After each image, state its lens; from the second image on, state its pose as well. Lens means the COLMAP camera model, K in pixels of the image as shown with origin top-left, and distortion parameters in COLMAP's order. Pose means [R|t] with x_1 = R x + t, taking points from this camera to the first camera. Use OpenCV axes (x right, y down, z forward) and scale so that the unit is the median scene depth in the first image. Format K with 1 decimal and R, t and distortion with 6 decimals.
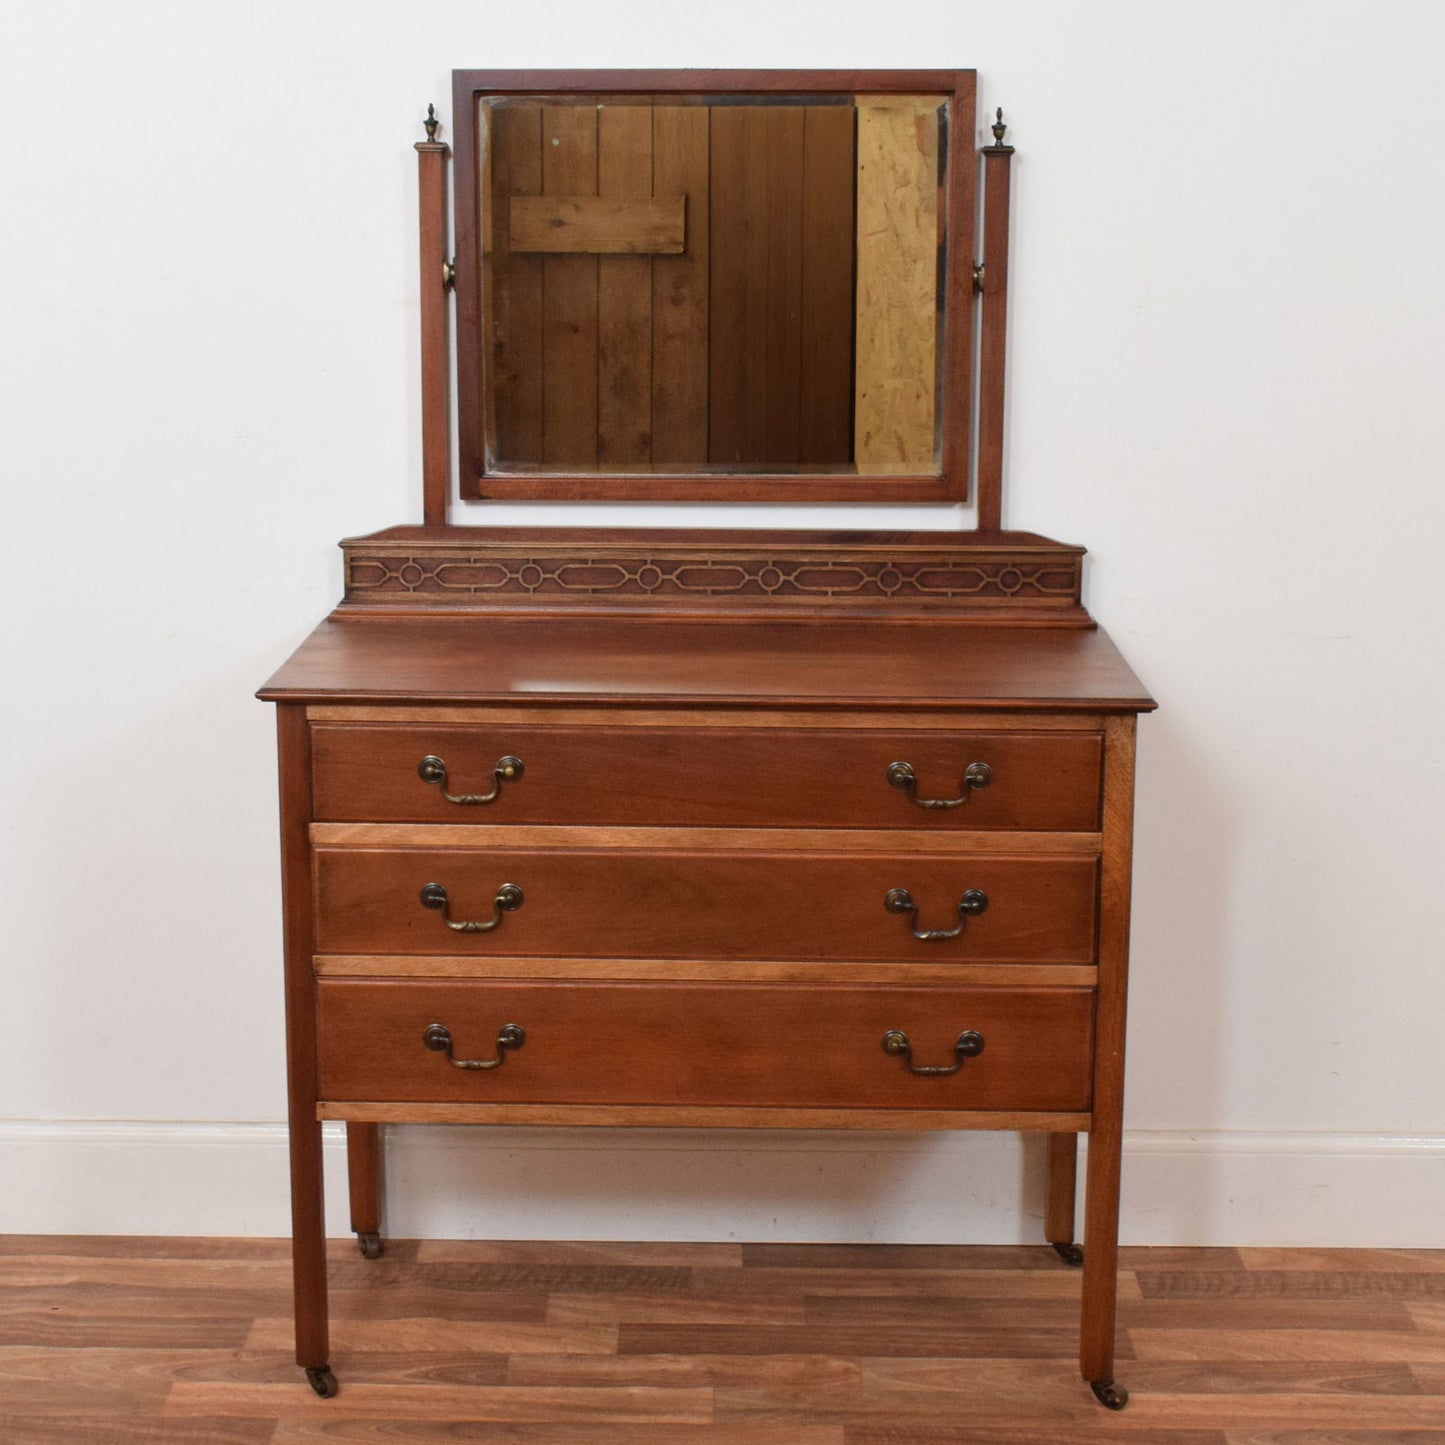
lens RADIAL K [[2706.3, 0, 660.5], [0, 2706.3, 776.0], [0, 0, 1]] dist [0.016518, 0.000000]
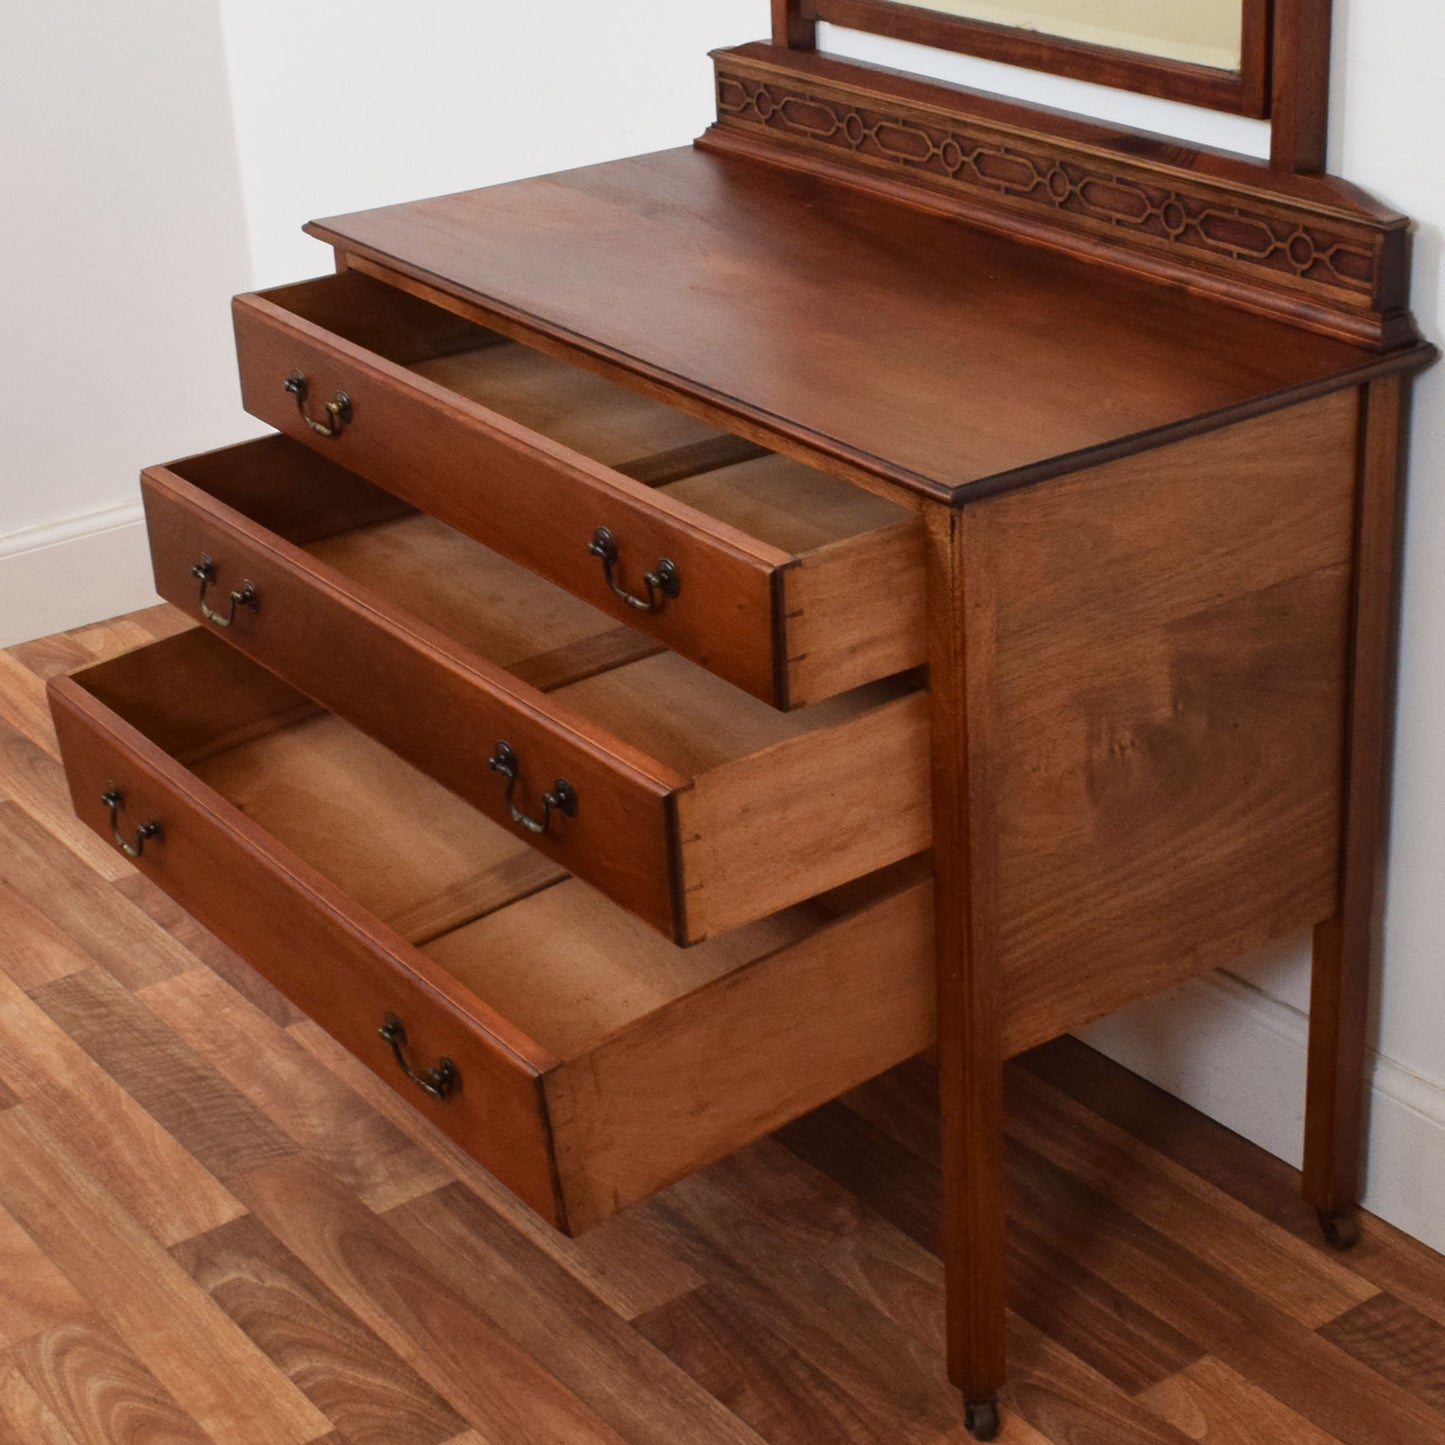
lens RADIAL K [[2826.9, 0, 778.6], [0, 2826.9, 659.9], [0, 0, 1]] dist [0.016970, 0.000000]
pose [[0.620908, 0.292762, -0.727161, 0.573519], [-0.136516, 0.953849, 0.267460, -0.143094], [0.771904, -0.066799, 0.632220, 0.464980]]
